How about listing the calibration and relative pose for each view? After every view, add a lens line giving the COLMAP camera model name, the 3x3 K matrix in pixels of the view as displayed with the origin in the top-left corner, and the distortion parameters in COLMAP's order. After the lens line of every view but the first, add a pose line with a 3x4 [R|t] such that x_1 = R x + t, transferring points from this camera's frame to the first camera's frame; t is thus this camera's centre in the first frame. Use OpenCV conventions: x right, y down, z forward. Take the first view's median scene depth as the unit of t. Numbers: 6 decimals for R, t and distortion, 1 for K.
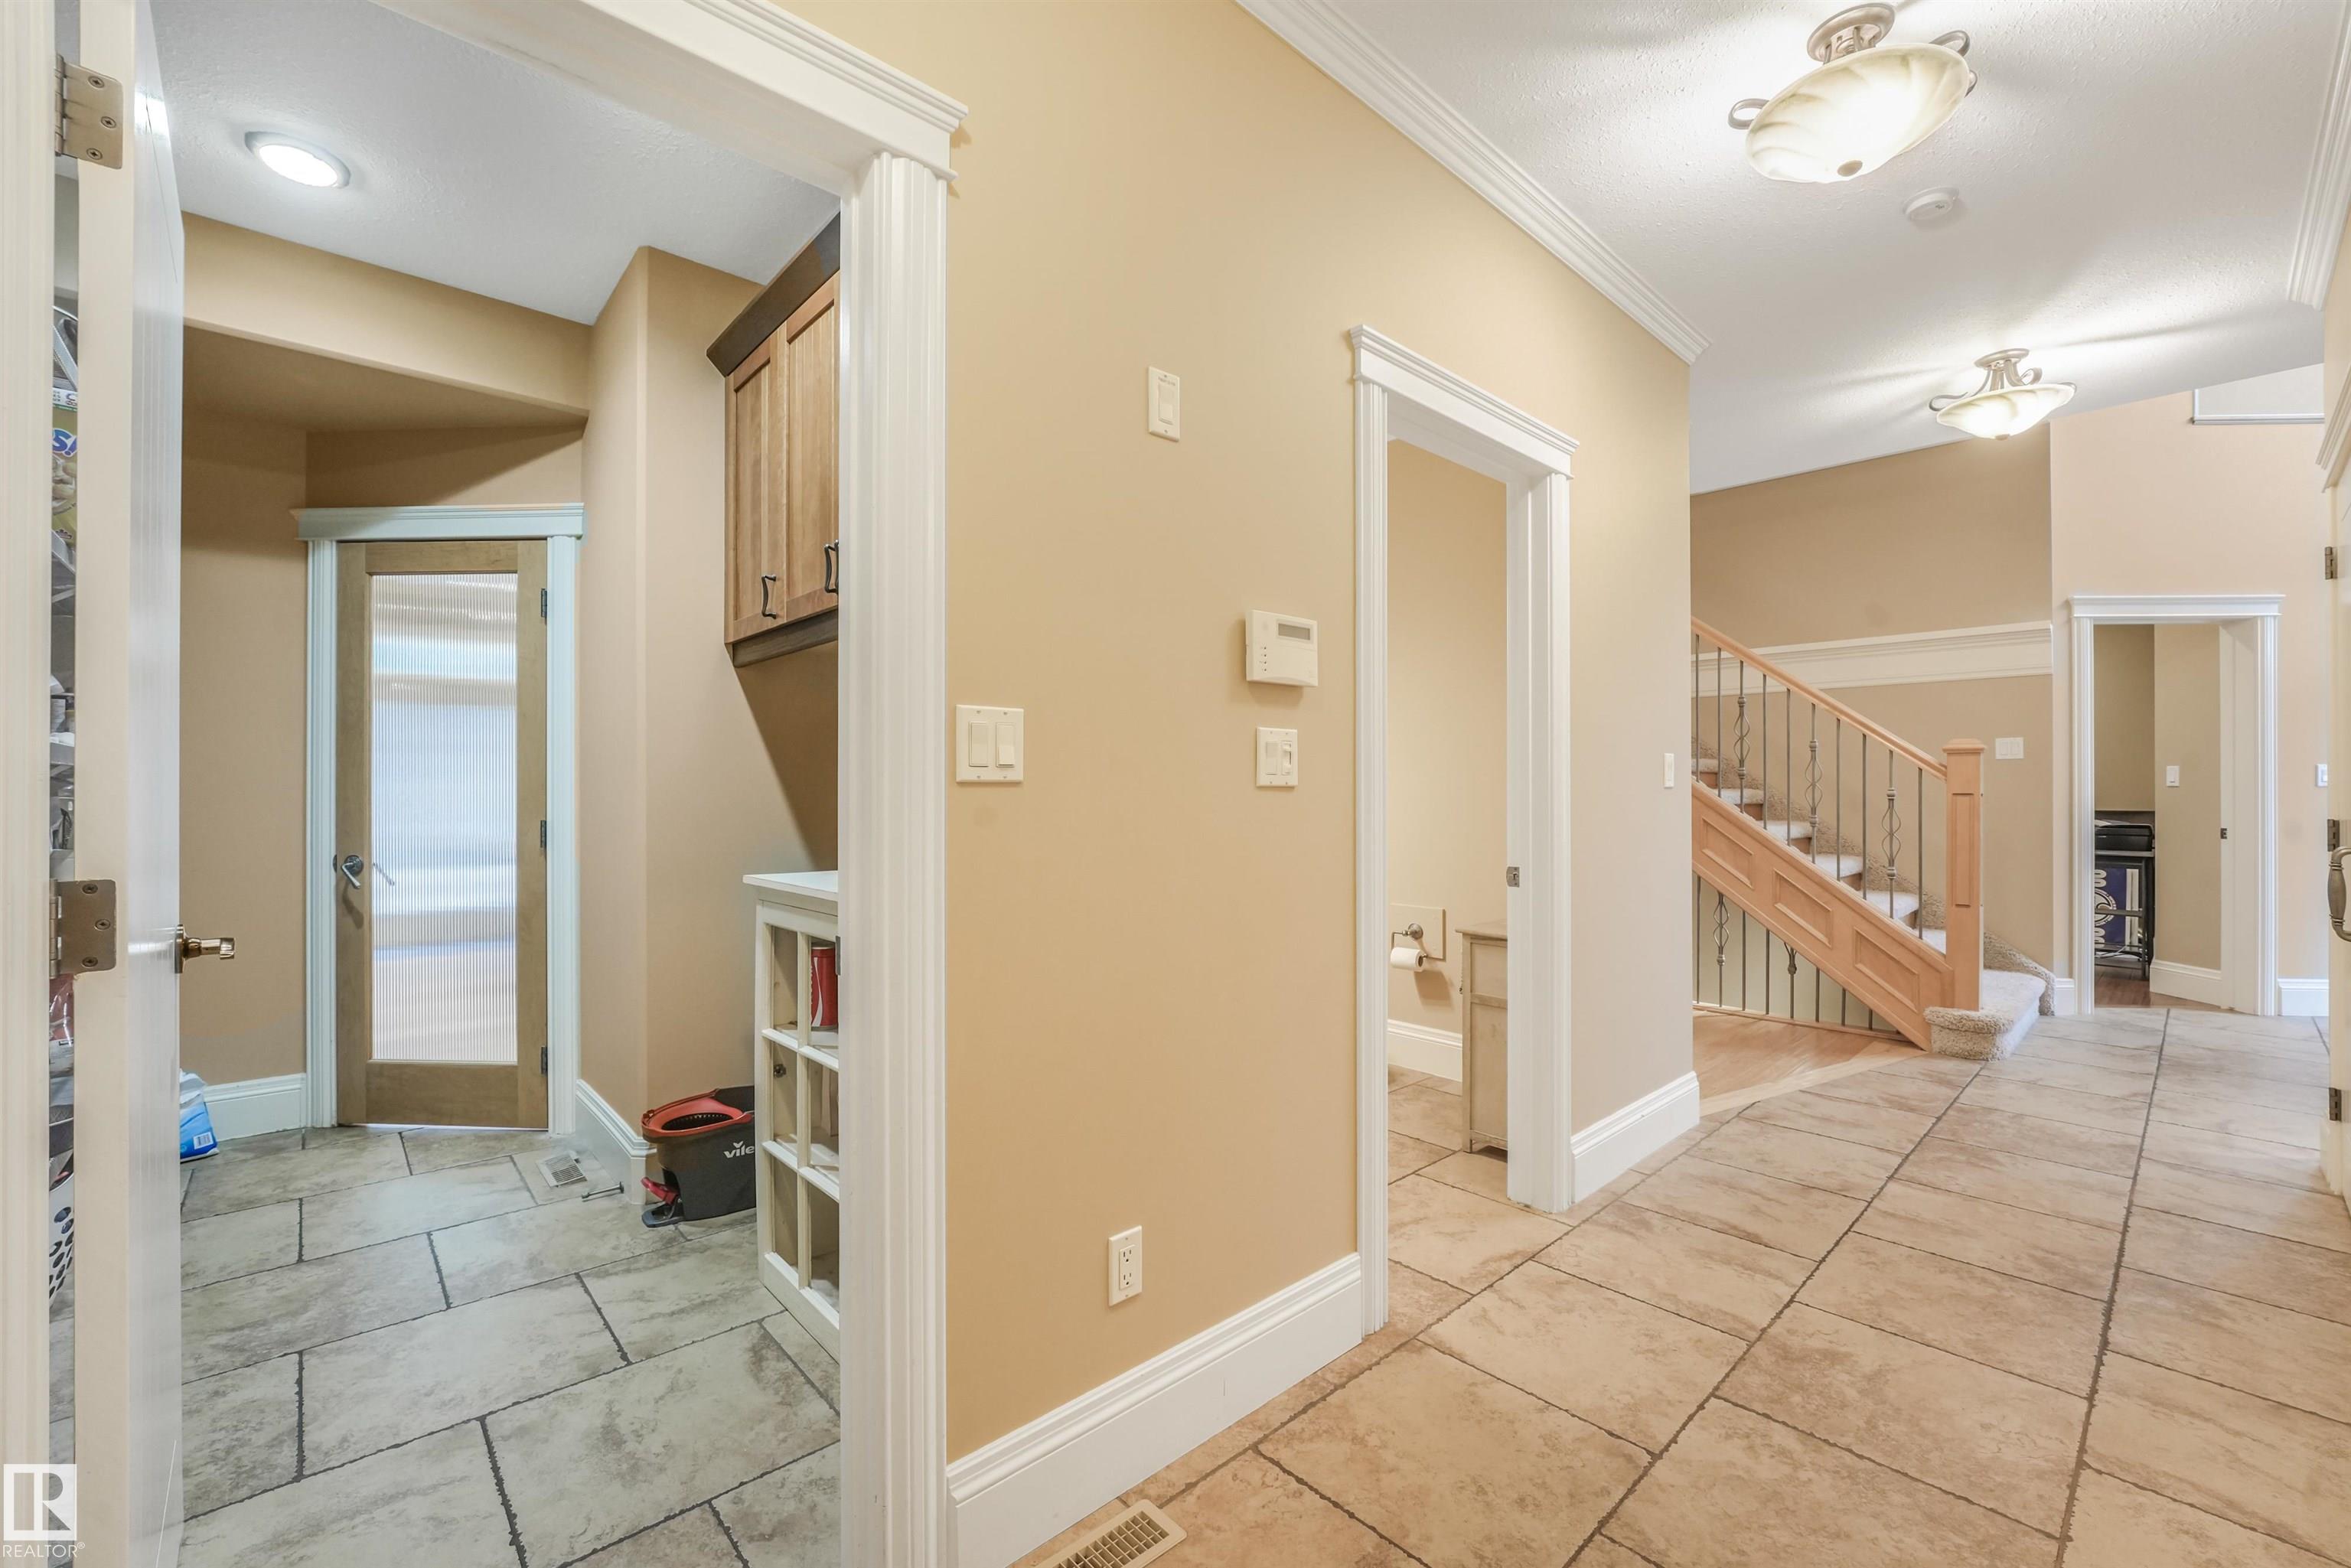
lens RADIAL K [[972.1, 0, 1162.6], [0, 972.1, 792.2], [0, 0, 1]] dist [-0.013832, 0.000558]
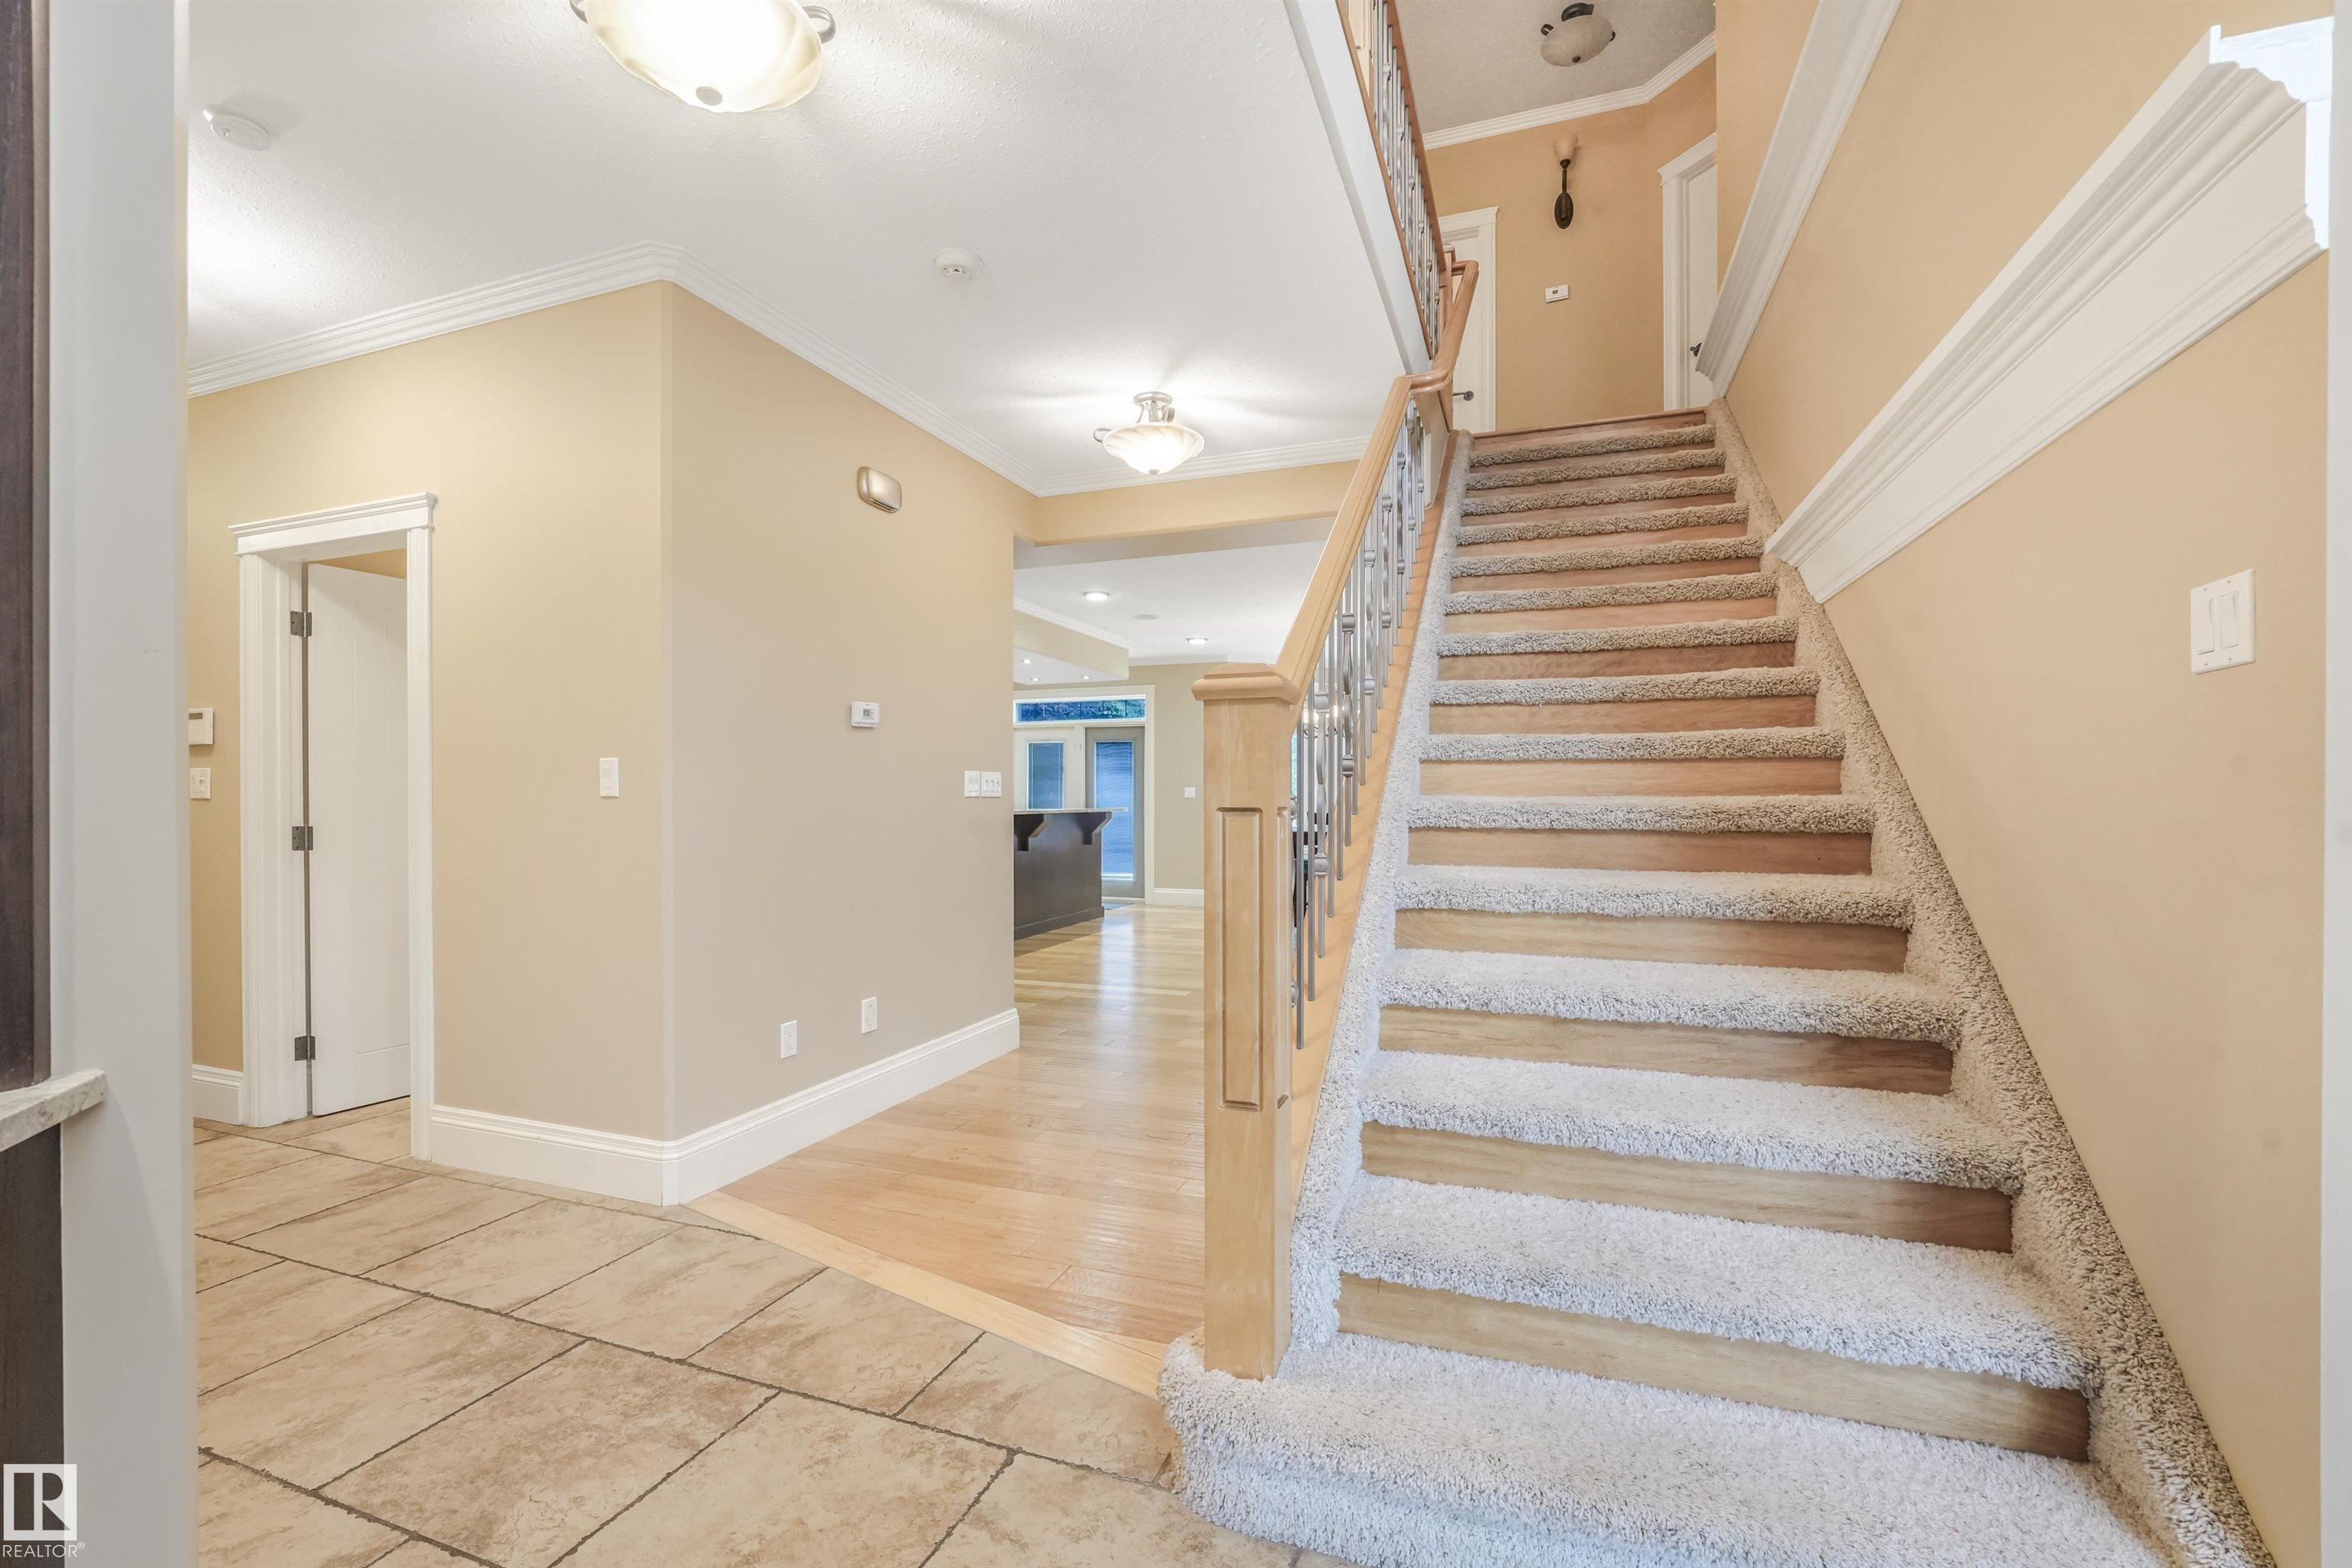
lens RADIAL K [[972.5, 0, 1189.1], [0, 972.5, 796.8], [0, 0, 1]] dist [-0.013832, 0.000558]
pose [[0.469848, 0.001264, -0.882746, 1.019894], [0.001345, 0.999997, 0.002148, -0.003795], [0.882746, -0.002196, 0.469845, 0.693318]]
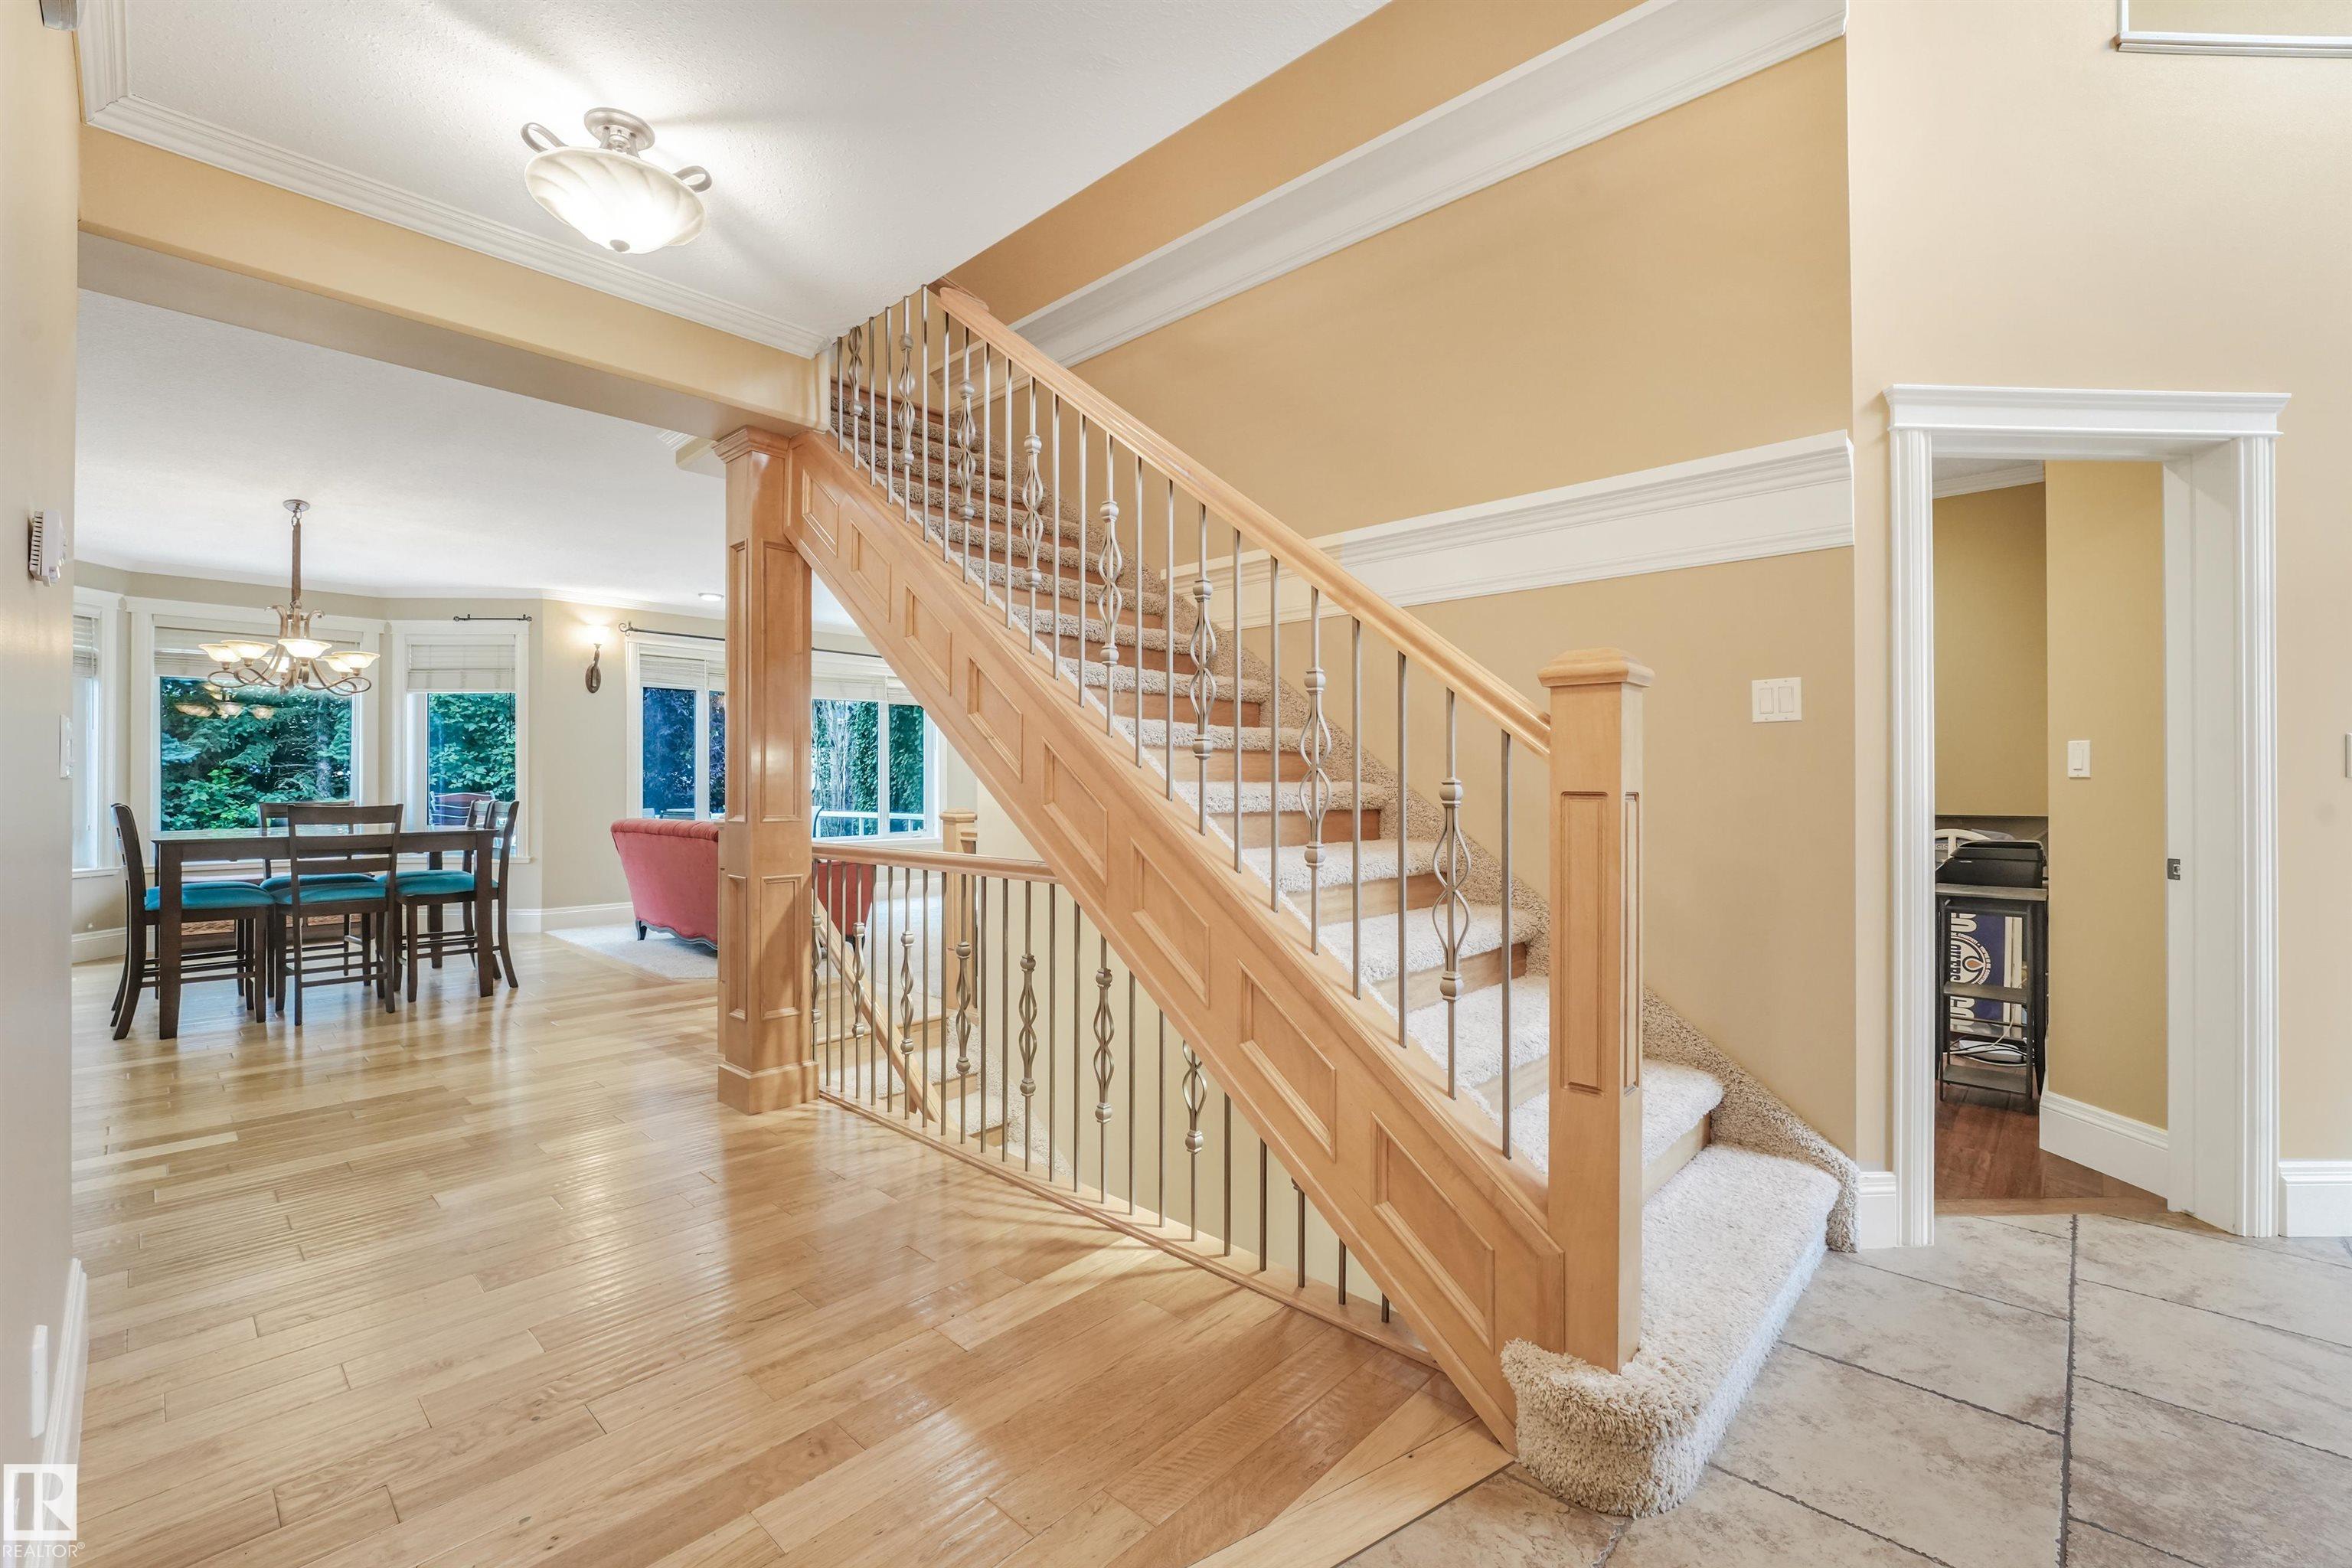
lens RADIAL K [[972.5, 0, 1194.0], [0, 972.5, 780.5], [0, 0, 1]] dist [-0.013832, 0.000558]
pose [[0.996680, 0.001480, 0.081411, 0.556463], [-0.001152, 0.999991, -0.004074, -0.001381], [-0.081416, 0.003967, 0.996672, 0.543129]]
